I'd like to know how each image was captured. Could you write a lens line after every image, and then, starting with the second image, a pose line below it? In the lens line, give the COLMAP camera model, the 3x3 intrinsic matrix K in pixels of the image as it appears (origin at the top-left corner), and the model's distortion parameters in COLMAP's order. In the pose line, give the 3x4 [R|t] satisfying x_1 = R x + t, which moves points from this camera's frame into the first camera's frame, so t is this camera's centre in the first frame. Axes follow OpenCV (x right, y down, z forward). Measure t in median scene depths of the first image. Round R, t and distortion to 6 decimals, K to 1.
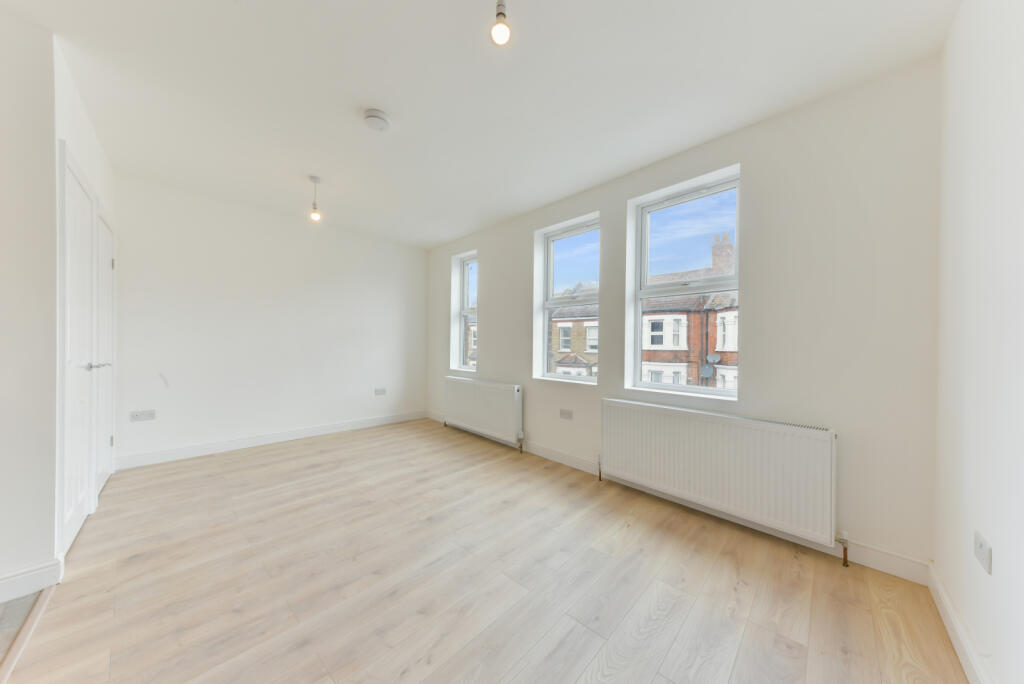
lens RADIAL K [[354.0, 0, 515.5], [0, 354.0, 339.2], [0, 0, 1]] dist [0.010443, -0.000180]
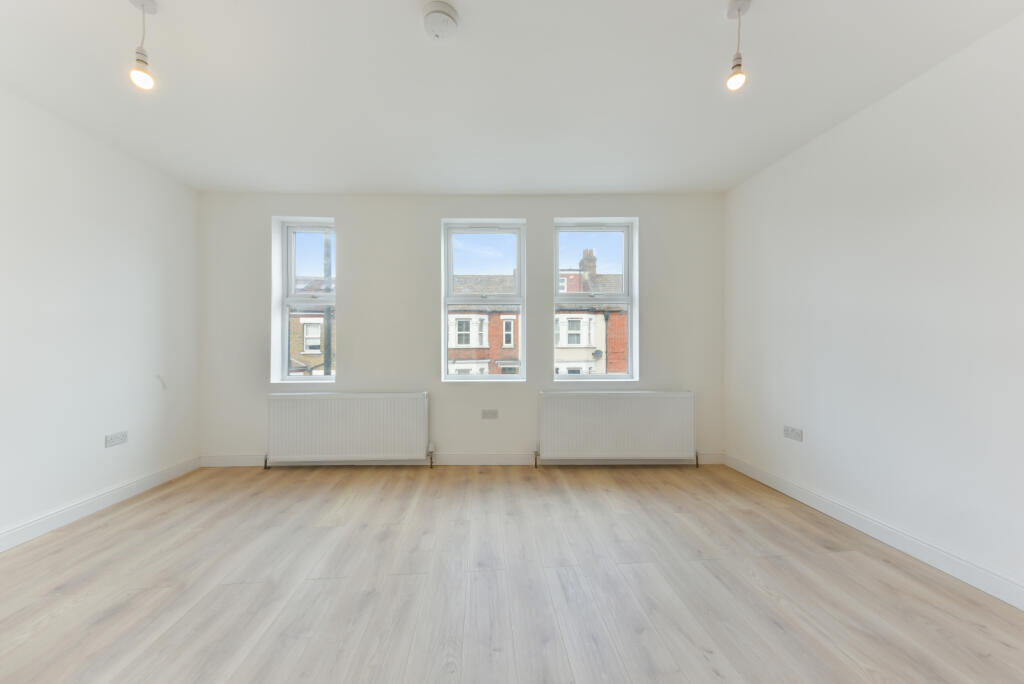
lens RADIAL K [[354.0, 0, 514.7], [0, 354.0, 342.9], [0, 0, 1]] dist [0.010443, -0.000180]
pose [[0.671114, -0.013503, 0.741231, -0.510047], [0.003160, 0.999877, 0.015354, -0.002275], [-0.741347, -0.007962, 0.671074, 0.271585]]
